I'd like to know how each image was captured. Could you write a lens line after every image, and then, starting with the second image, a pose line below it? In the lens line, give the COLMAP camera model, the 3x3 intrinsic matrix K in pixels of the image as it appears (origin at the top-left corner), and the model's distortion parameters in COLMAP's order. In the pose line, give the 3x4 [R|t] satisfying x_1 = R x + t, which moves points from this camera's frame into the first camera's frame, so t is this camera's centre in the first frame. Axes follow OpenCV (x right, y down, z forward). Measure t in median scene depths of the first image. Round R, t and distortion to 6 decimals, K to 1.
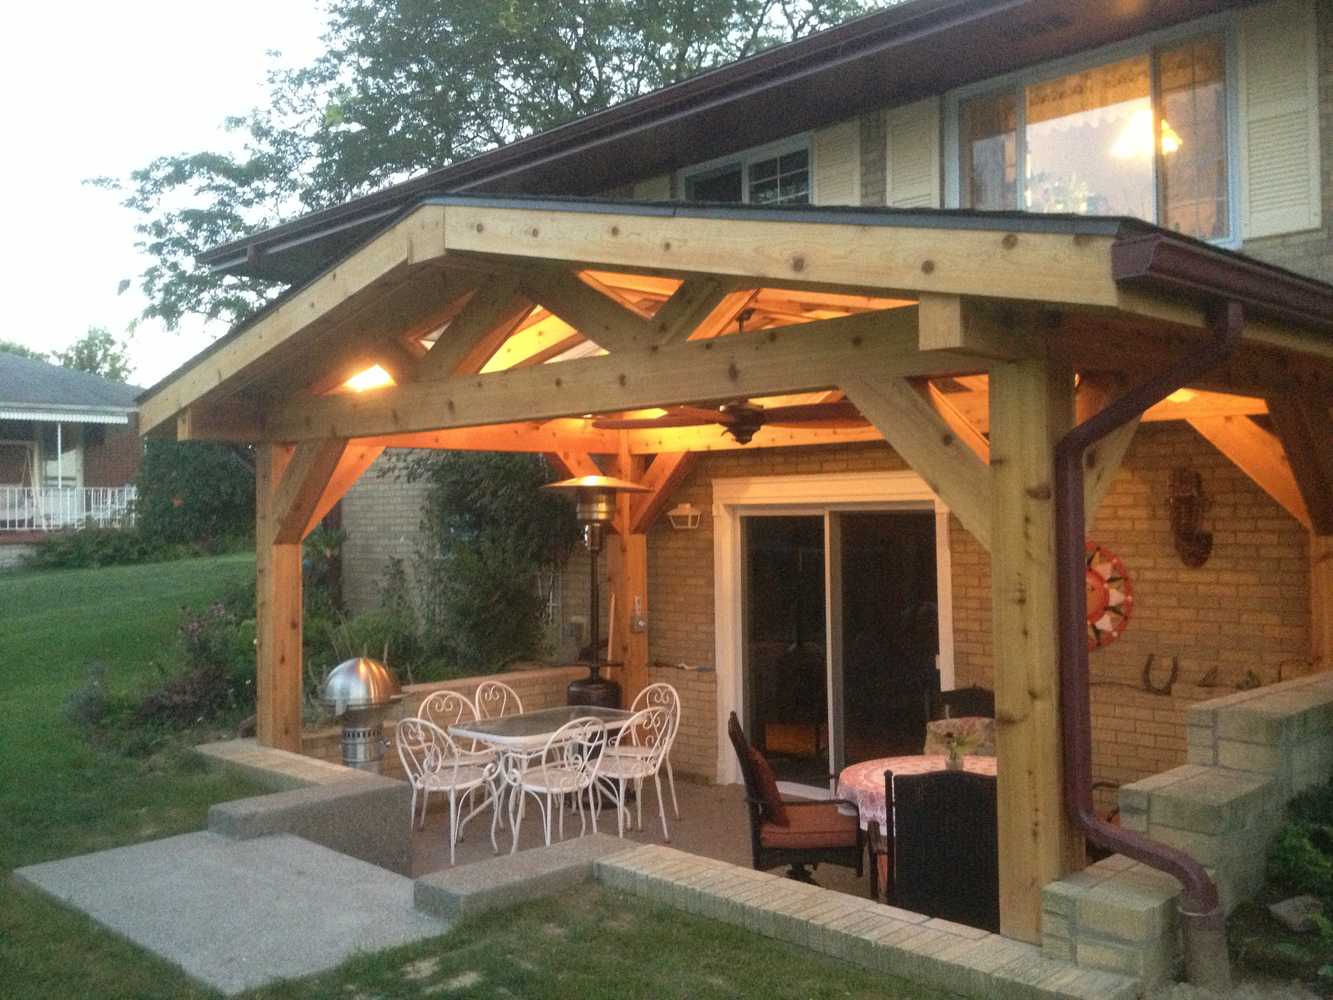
lens RADIAL K [[1245.8, 0, 651.2], [0, 1245.8, 492.1], [0, 0, 1]] dist [0.120363, -0.251817]
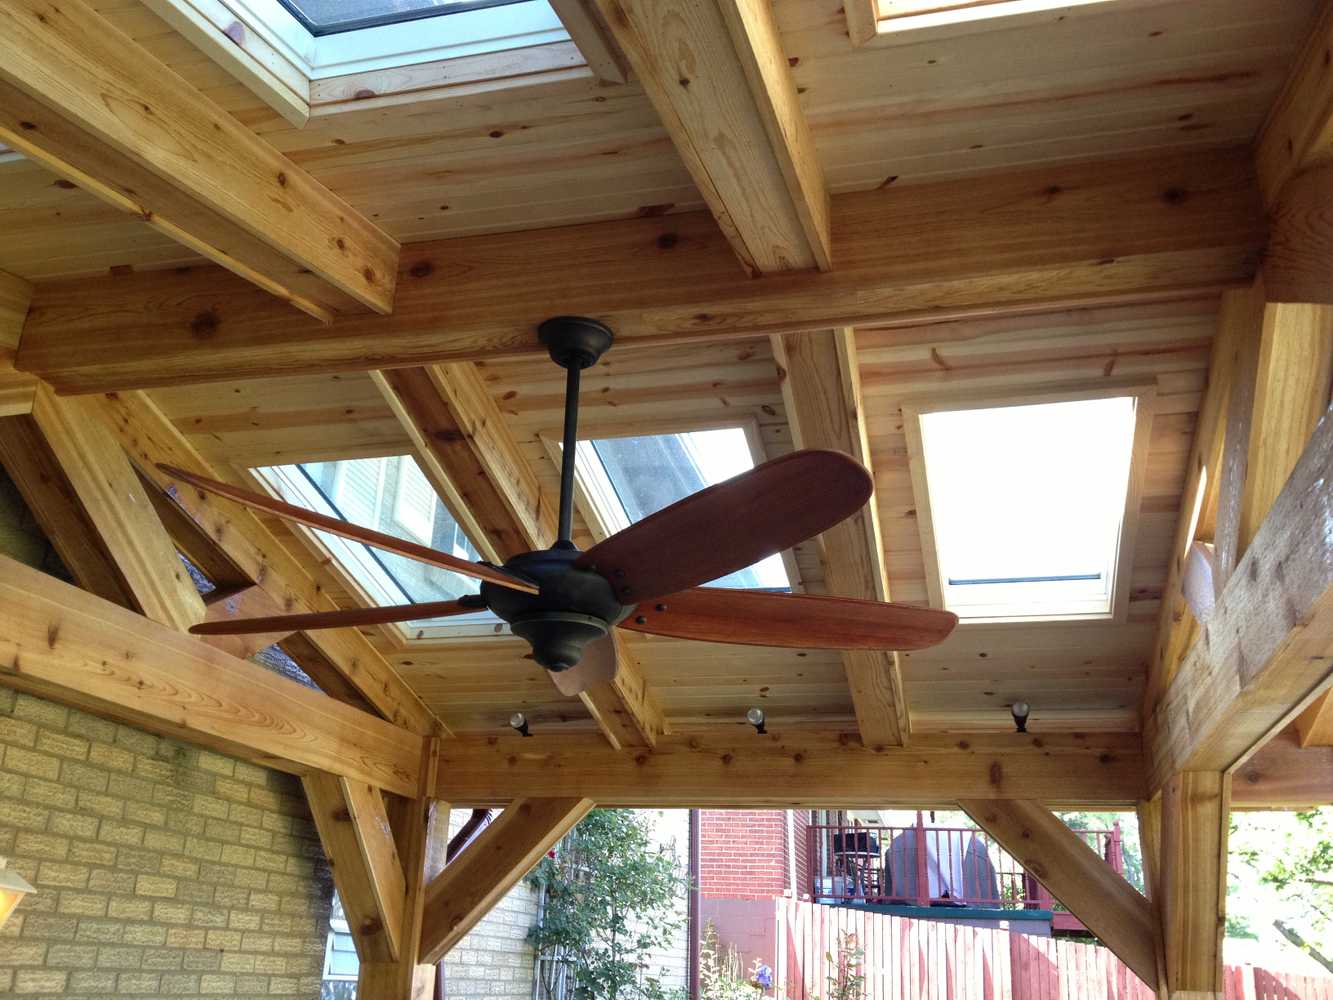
lens RADIAL K [[1245.8, 0, 651.2], [0, 1245.8, 492.1], [0, 0, 1]] dist [0.120363, -0.251817]
pose [[-0.522712, 0.305552, 0.795871, -0.235685], [-0.043185, 0.922874, -0.382674, 0.049210], [-0.851415, -0.234398, -0.469202, 1.119900]]
